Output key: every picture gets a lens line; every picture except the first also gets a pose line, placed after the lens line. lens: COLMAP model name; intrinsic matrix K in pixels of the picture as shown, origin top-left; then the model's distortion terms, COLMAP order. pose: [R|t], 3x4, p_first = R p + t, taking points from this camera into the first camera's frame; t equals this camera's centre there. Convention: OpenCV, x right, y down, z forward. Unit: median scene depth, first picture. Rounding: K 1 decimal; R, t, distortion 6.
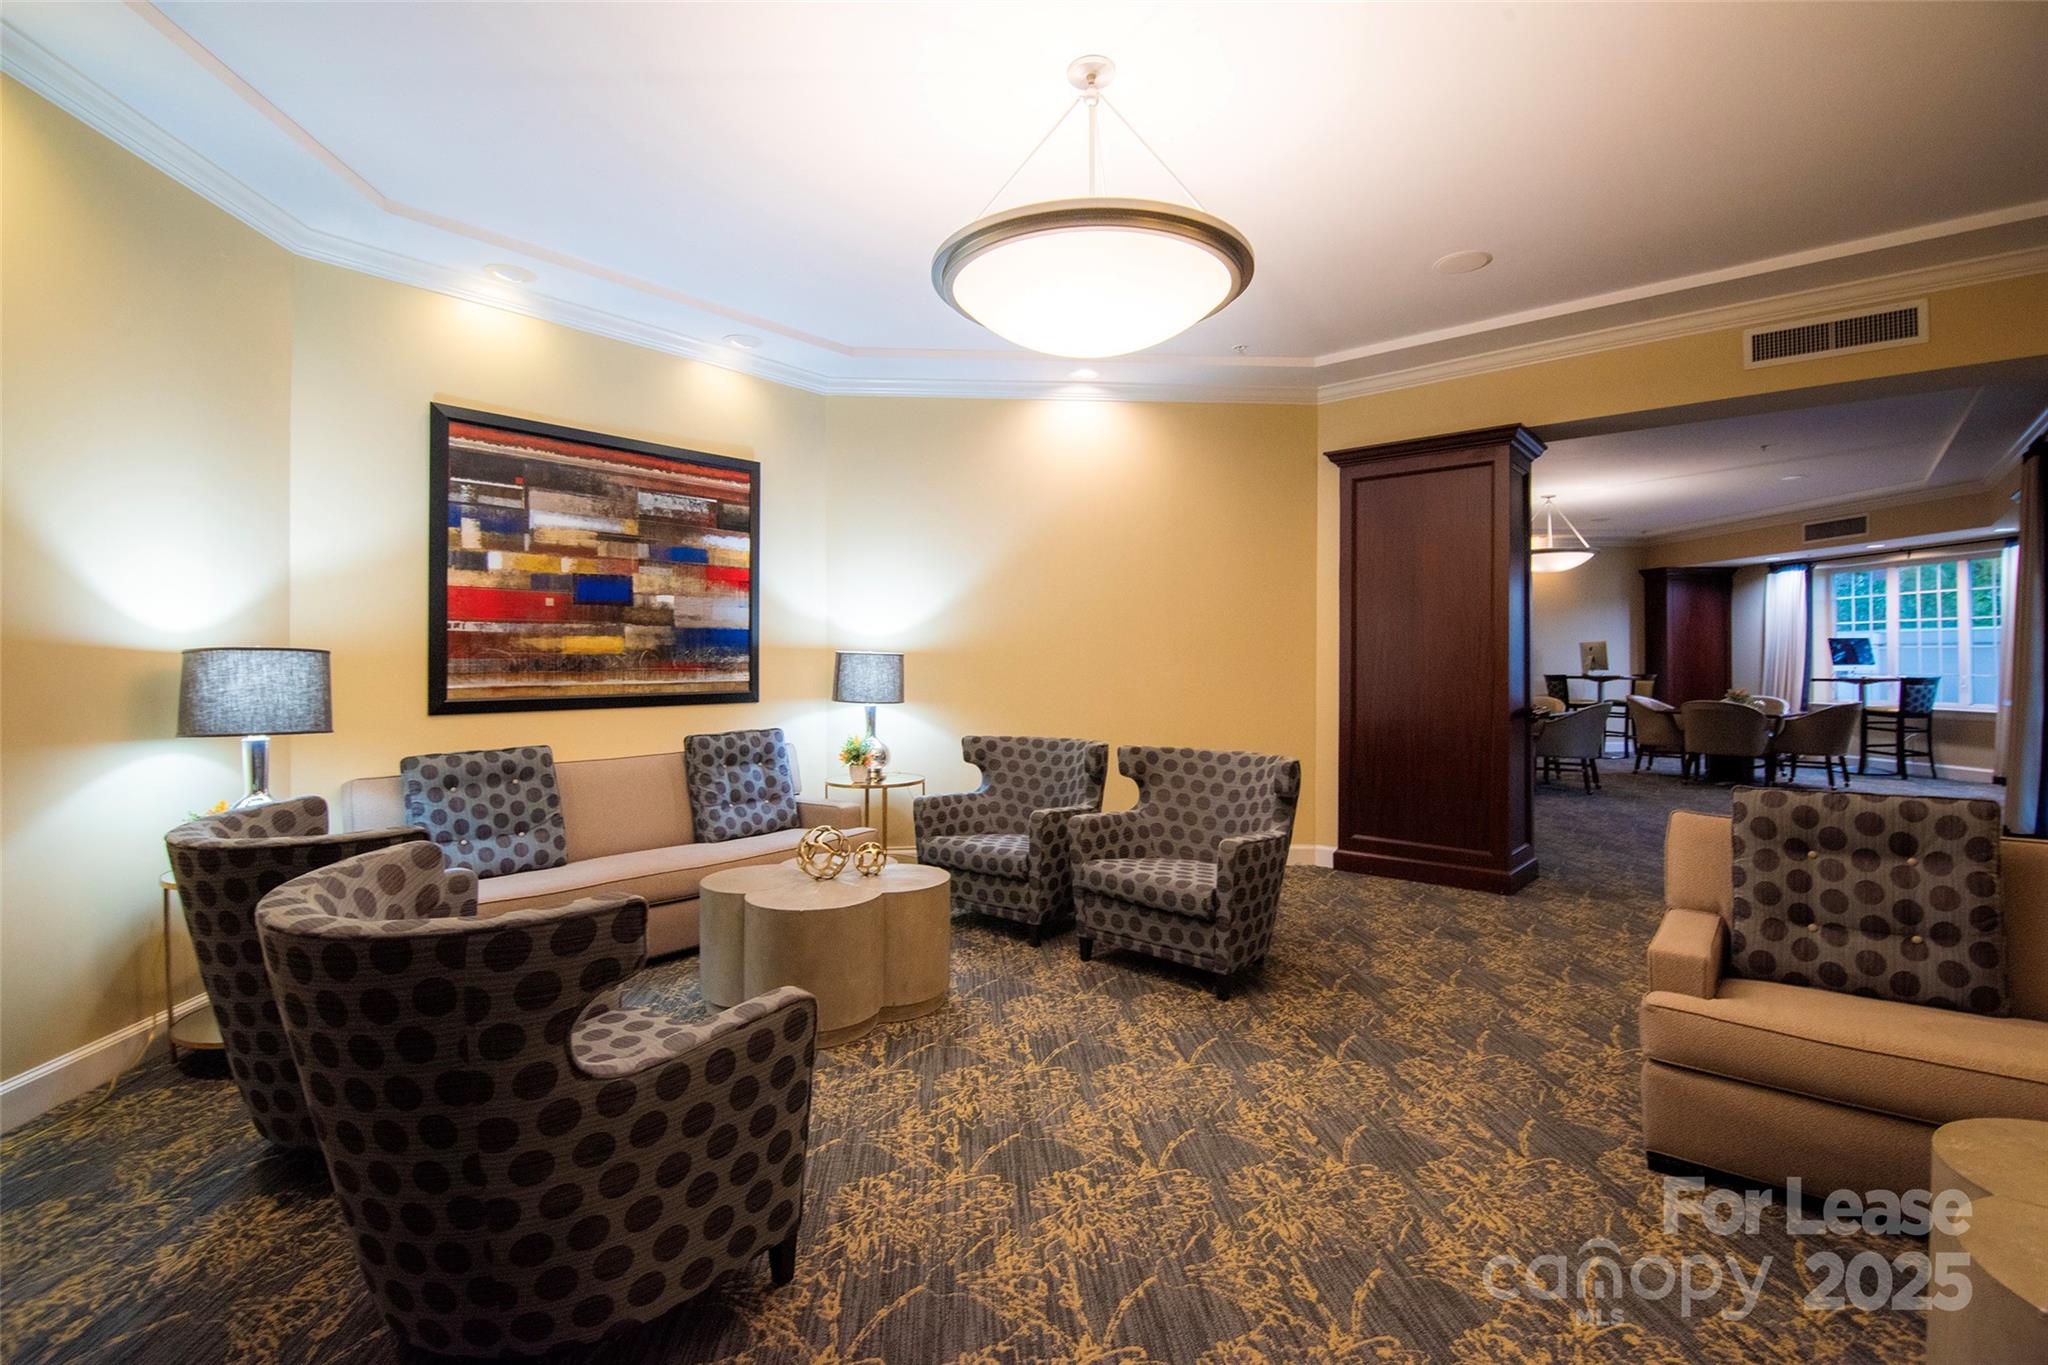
lens RADIAL K [[915.4, 0, 1024.0], [0, 915.4, 682.5], [0, 0, 1]] dist [-0.034502, -0.000251]
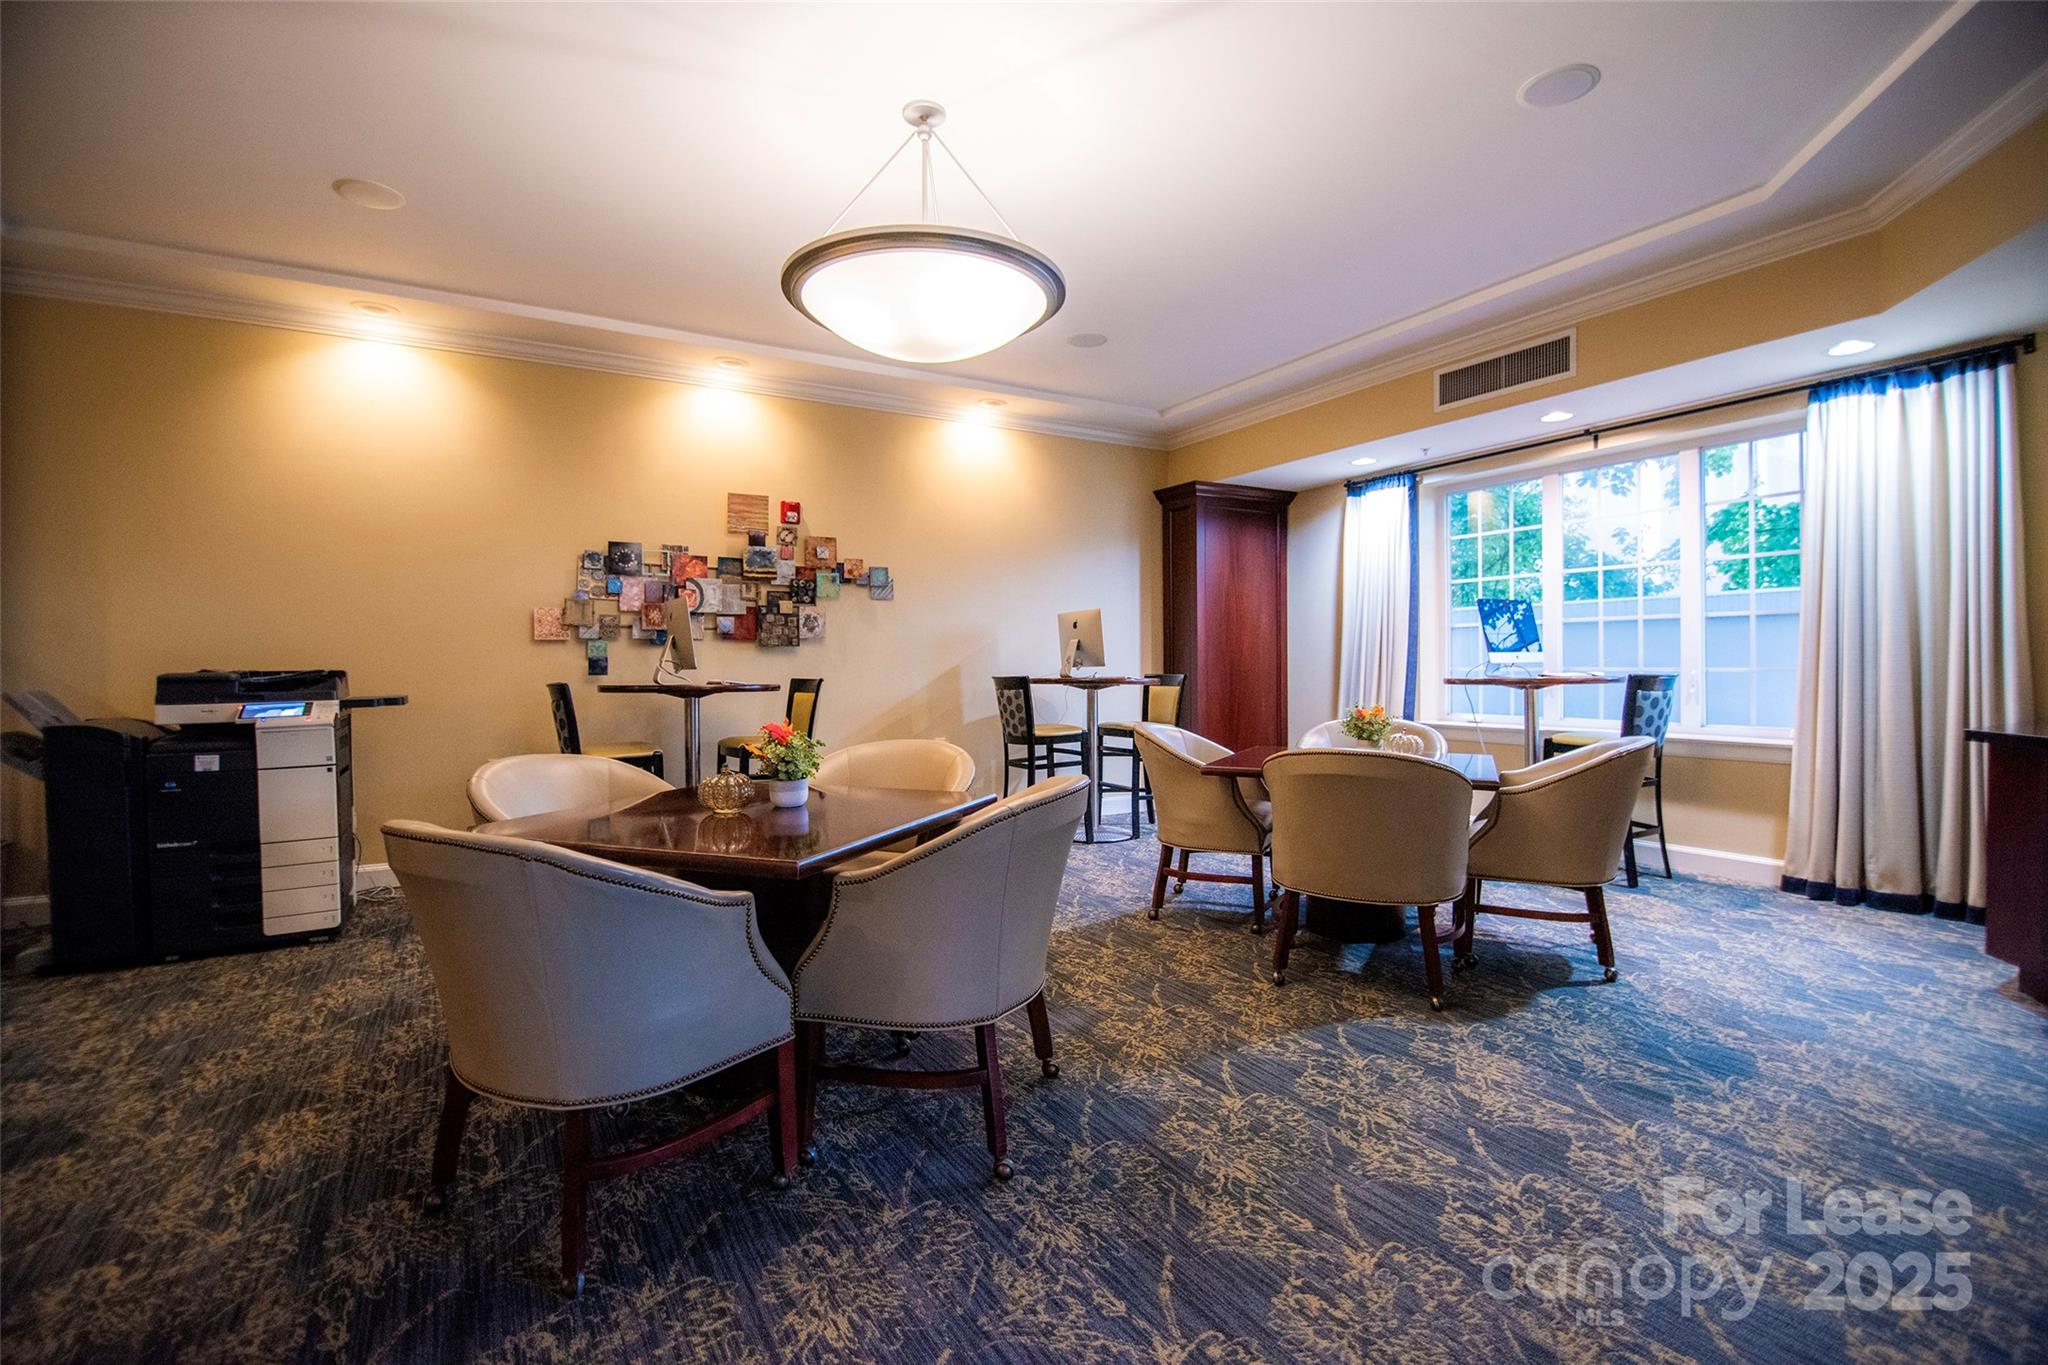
lens RADIAL K [[947.2, 0, 1024.0], [0, 947.2, 682.5], [0, 0, 1]] dist [0.000171, 0.000020]
pose [[0.897687, -0.014048, 0.440409, 0.381717], [0.015388, 0.999881, 0.000527, -0.005841], [-0.440365, 0.006304, 0.897797, 0.553042]]
